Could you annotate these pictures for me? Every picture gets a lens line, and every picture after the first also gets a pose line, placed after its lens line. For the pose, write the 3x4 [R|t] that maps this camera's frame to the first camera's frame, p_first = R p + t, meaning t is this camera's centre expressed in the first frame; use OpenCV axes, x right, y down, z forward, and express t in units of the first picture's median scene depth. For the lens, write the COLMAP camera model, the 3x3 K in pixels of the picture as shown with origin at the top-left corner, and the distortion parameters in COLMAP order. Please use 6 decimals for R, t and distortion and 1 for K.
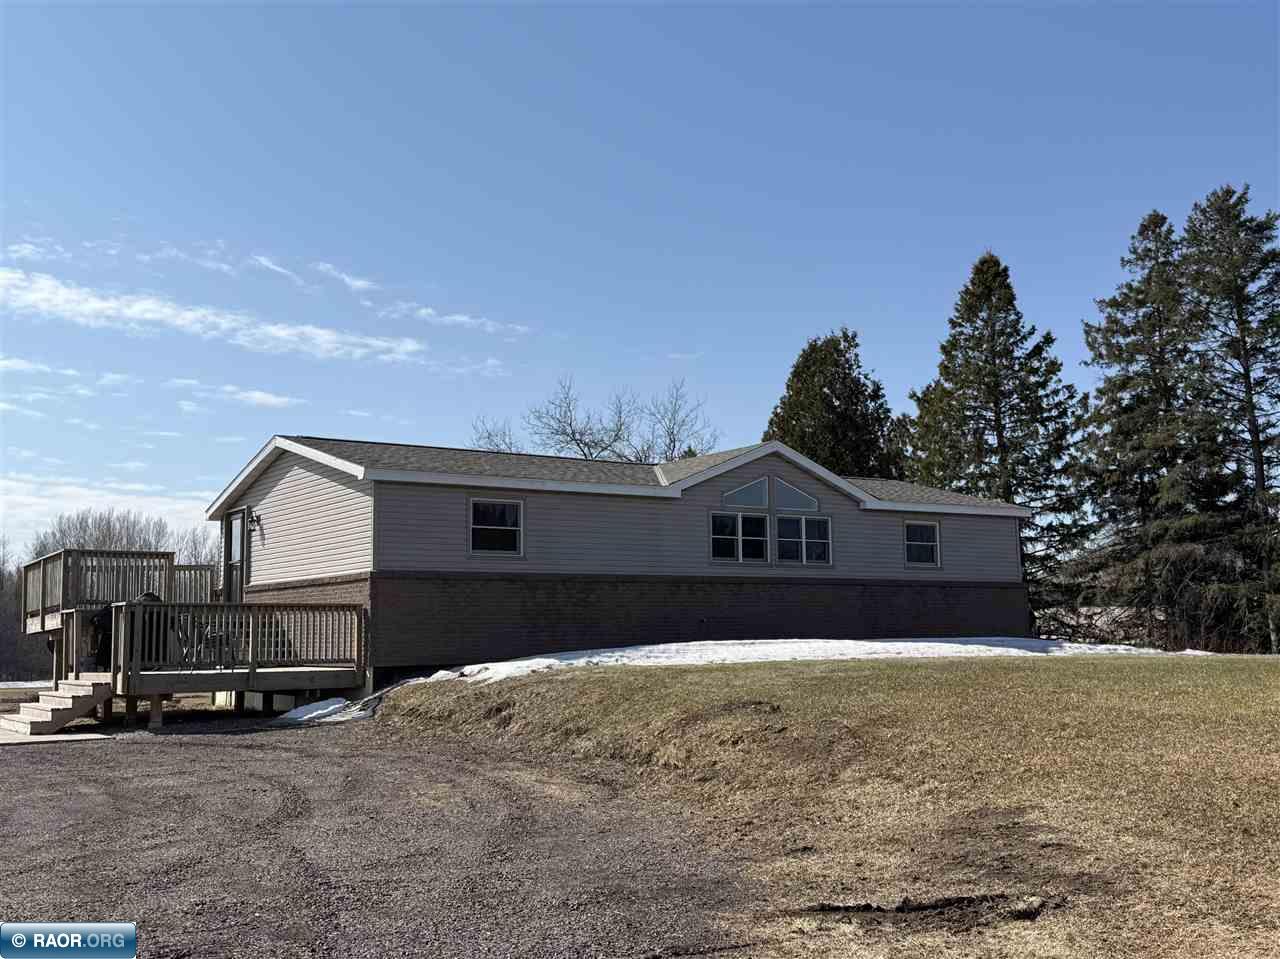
lens RADIAL K [[1369.7, 0, 641.7], [0, 1369.7, 481.3], [0, 0, 1]] dist [0.041326, 0.000000]
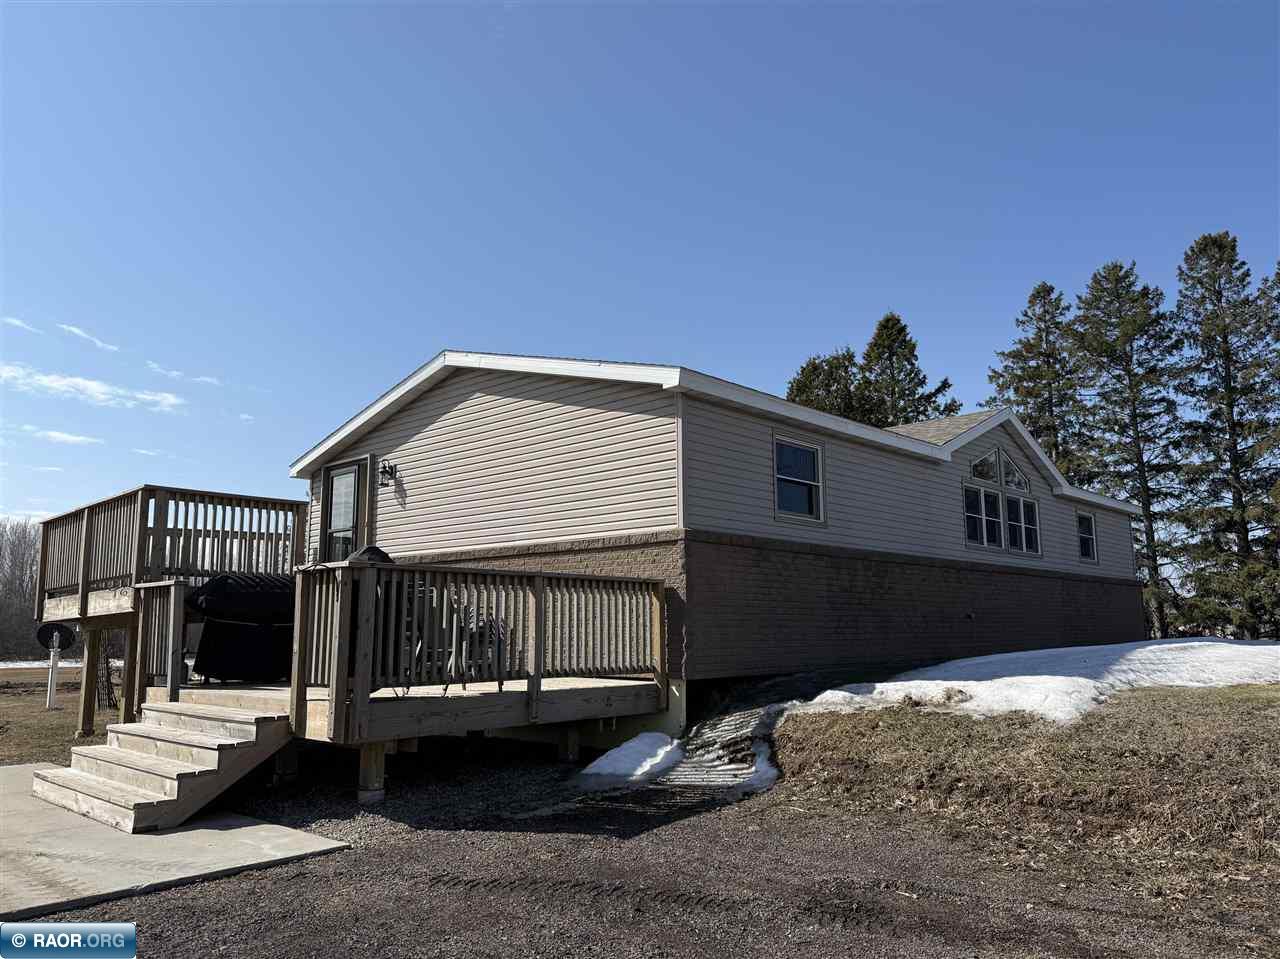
lens RADIAL K [[938.3, 0, 637.5], [0, 938.3, 479.2], [0, 0, 1]] dist [0.025034, -0.007526]
pose [[0.976254, 0.042984, 0.212320, -0.285581], [-0.033296, 0.998244, -0.048997, 0.058670], [-0.214053, 0.040764, 0.975971, 0.525087]]
